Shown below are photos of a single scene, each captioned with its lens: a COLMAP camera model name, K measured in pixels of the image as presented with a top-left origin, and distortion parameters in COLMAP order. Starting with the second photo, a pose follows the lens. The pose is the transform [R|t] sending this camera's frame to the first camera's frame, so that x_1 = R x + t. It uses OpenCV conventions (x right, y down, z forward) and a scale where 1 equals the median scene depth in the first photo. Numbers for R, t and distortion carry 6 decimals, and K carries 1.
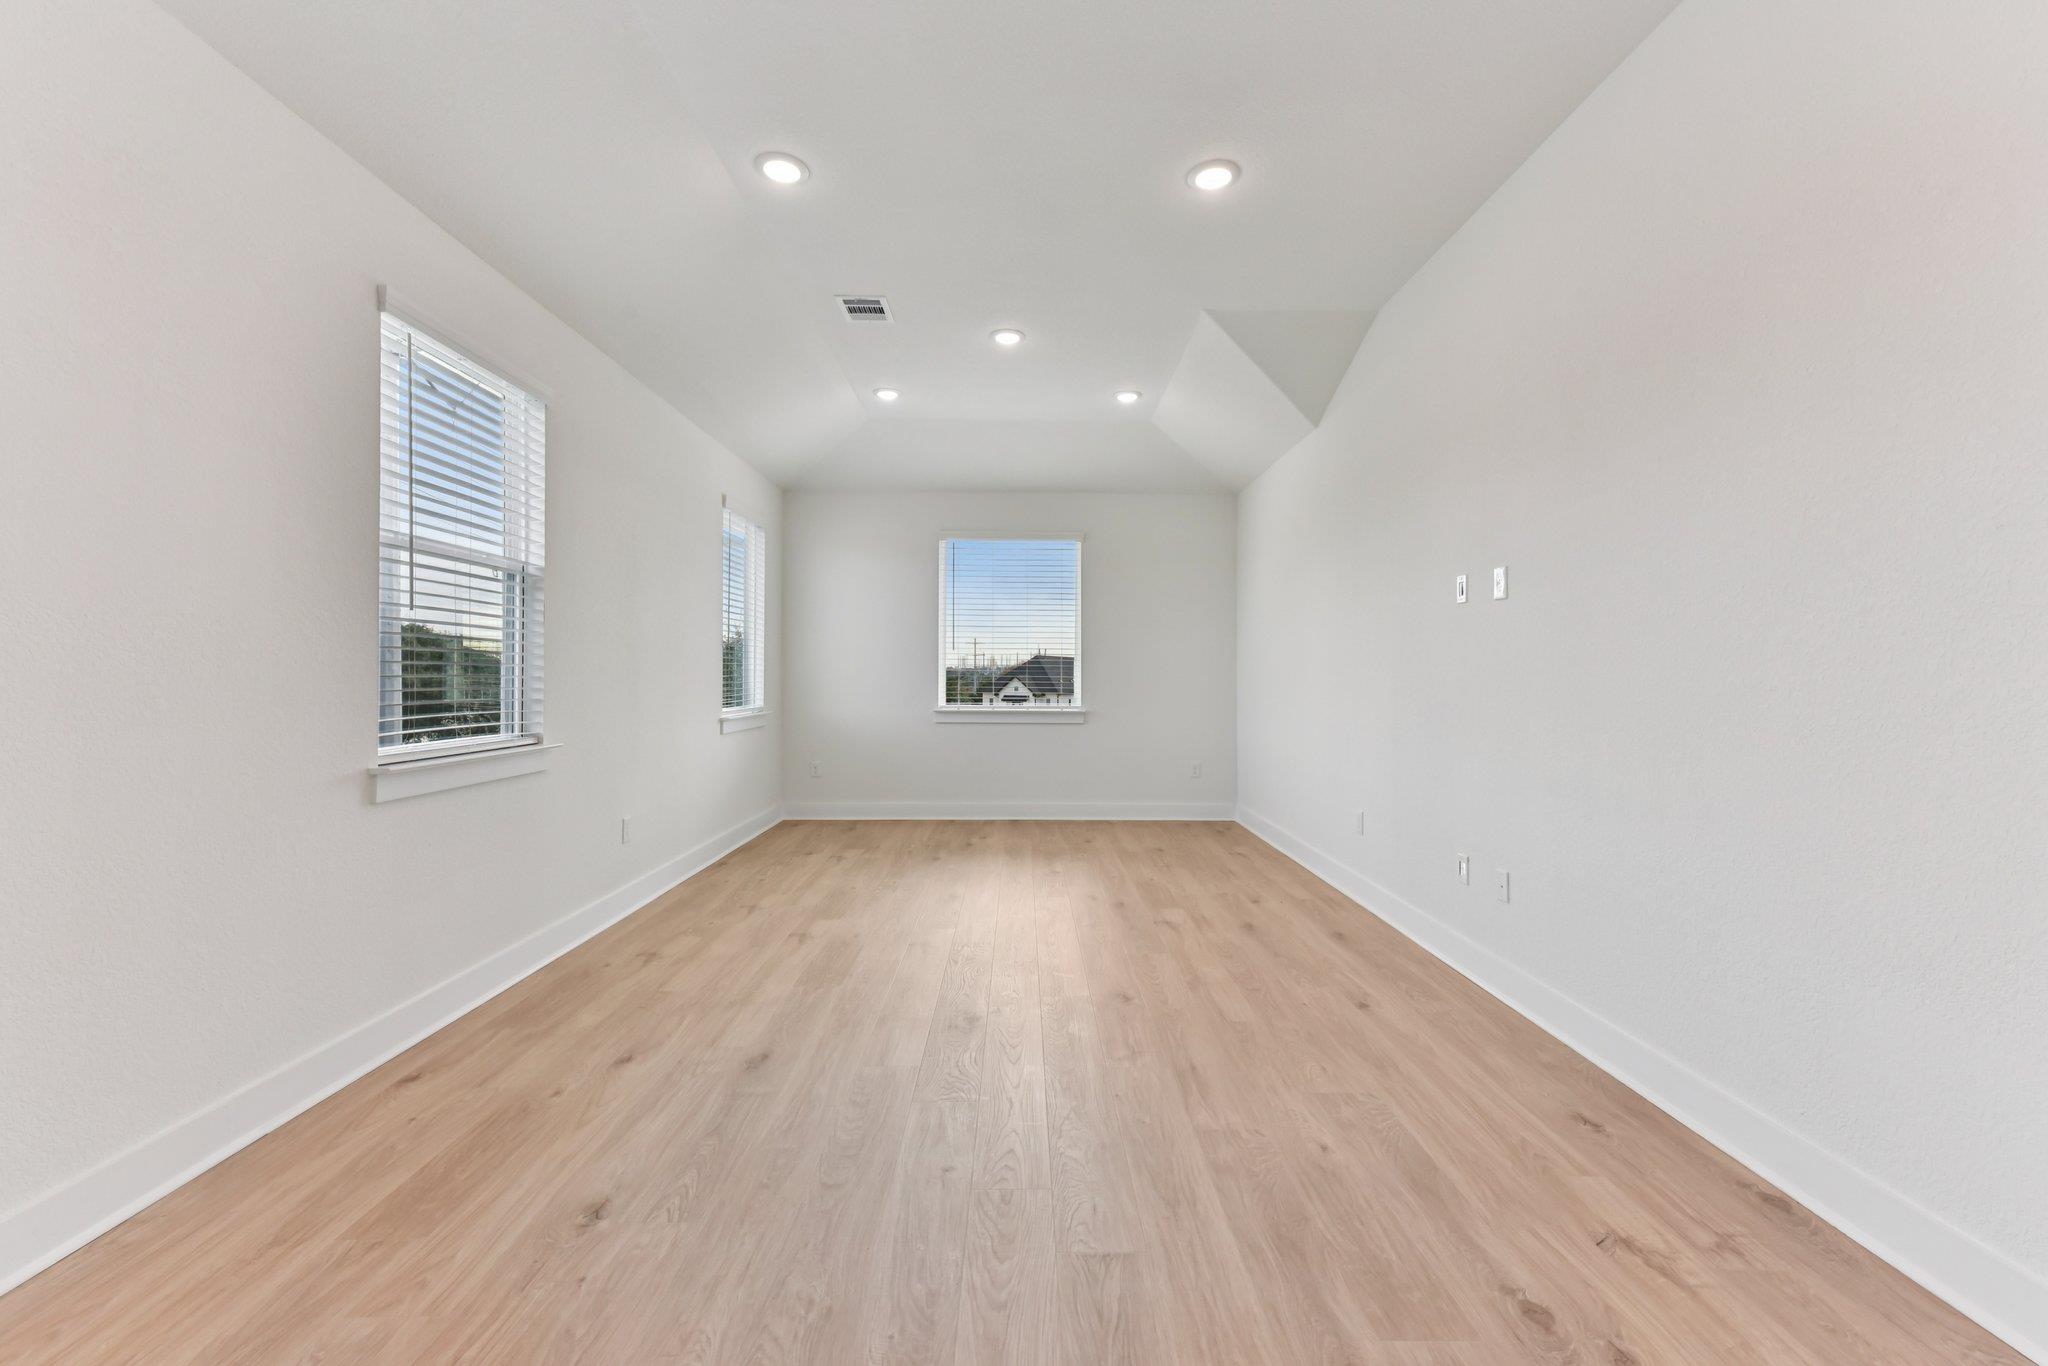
lens RADIAL K [[816.2, 0, 1027.5], [0, 816.2, 675.4], [0, 0, 1]] dist [0.011292, -0.000187]
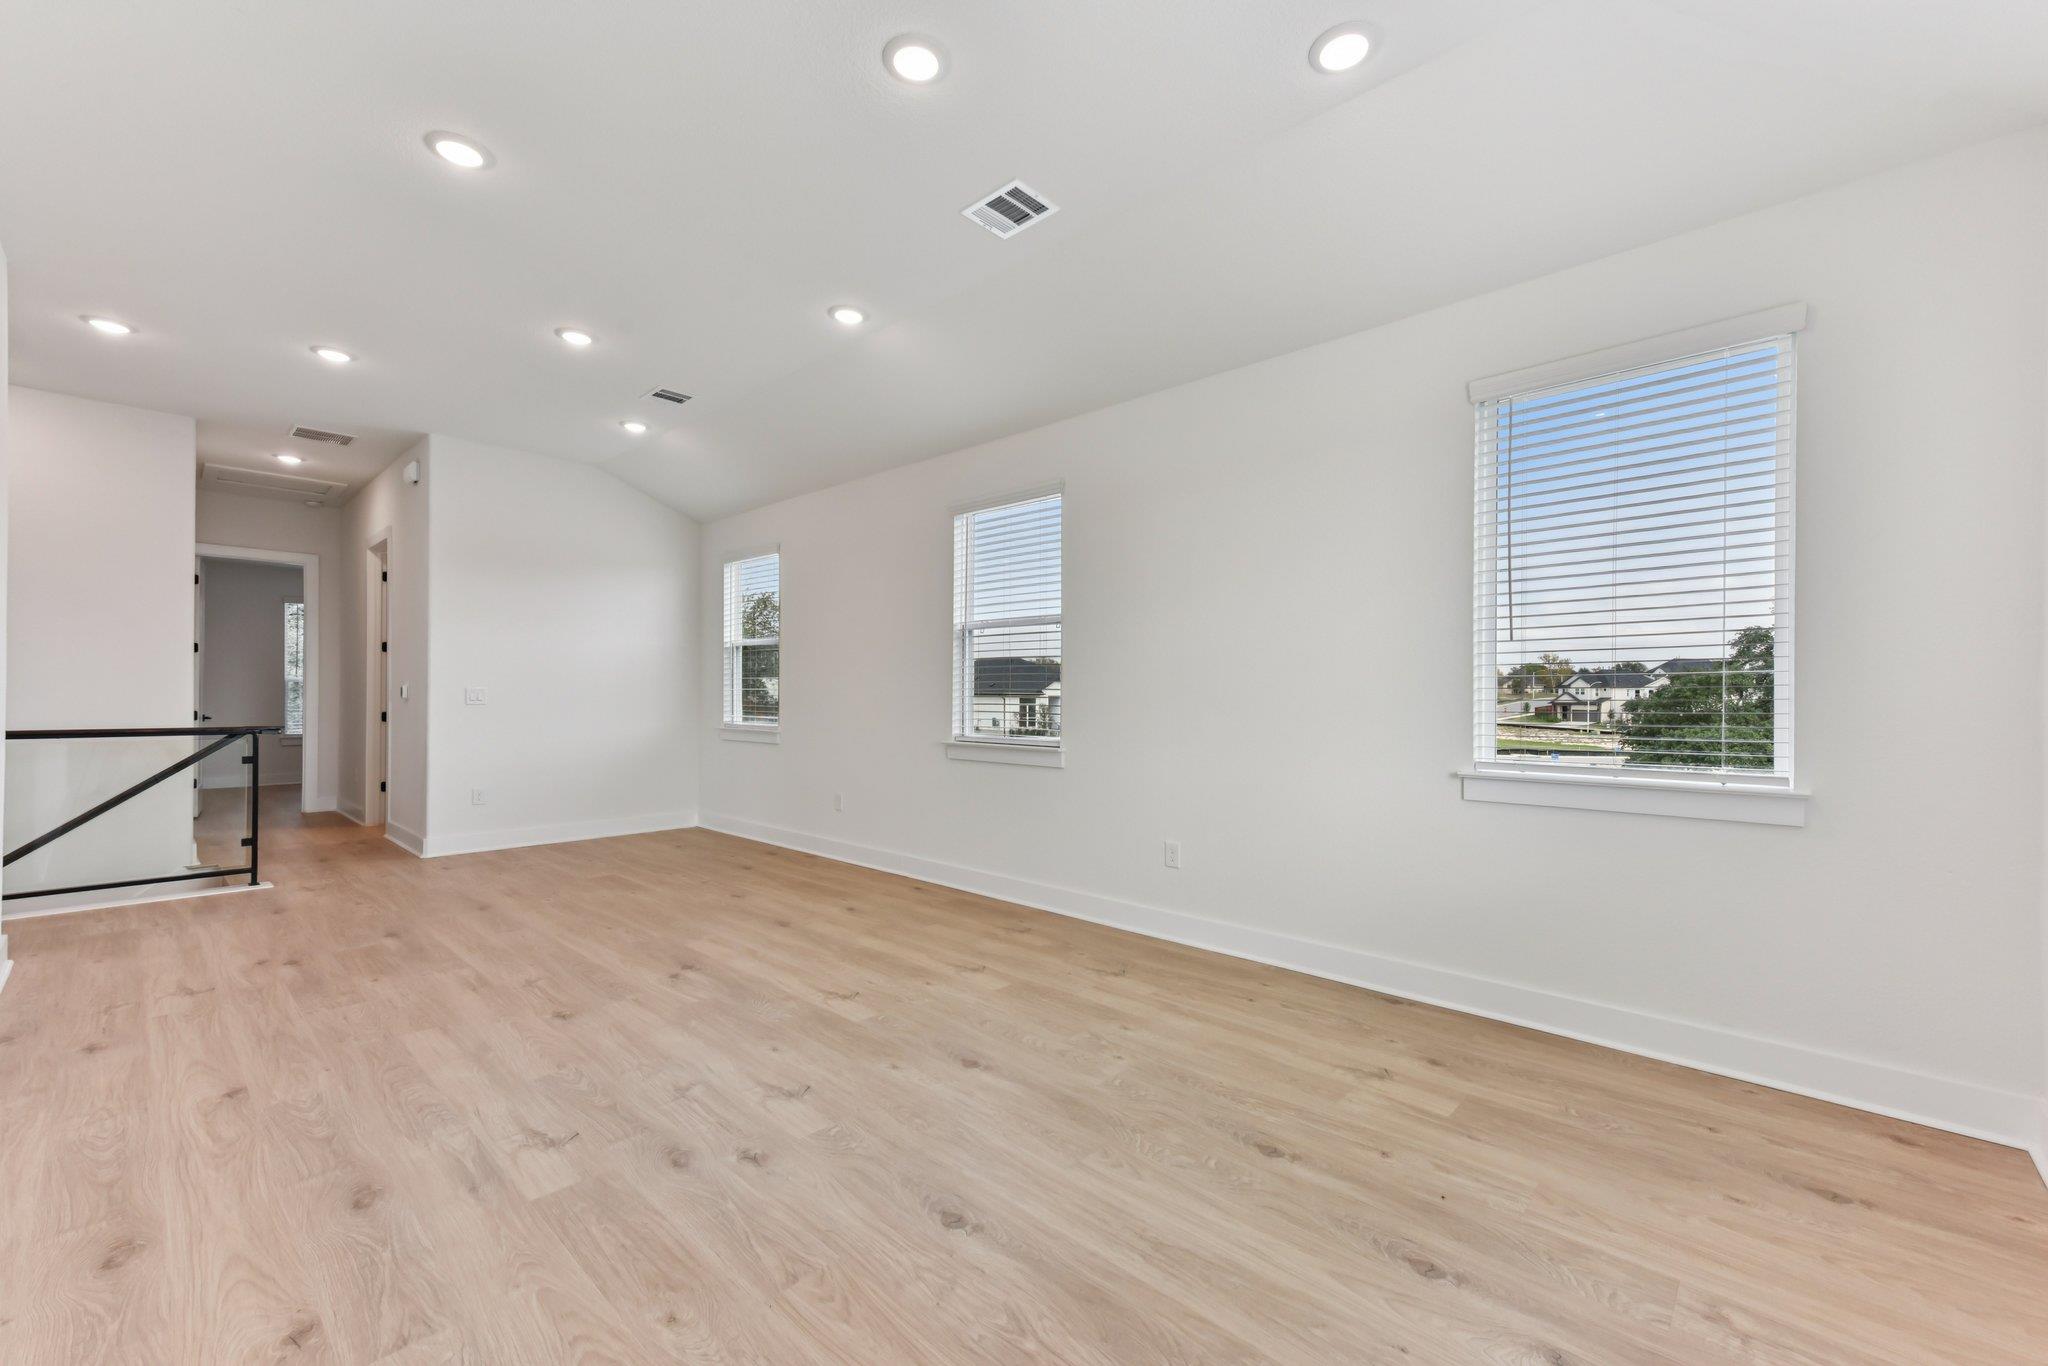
lens RADIAL K [[816.2, 0, 1027.5], [0, 816.2, 675.4], [0, 0, 1]] dist [0.011292, -0.000187]
pose [[-0.678398, -0.024314, -0.734292, 0.472851], [-0.006498, 0.999612, -0.027096, 0.004702], [0.734666, -0.013610, -0.678293, 2.079037]]
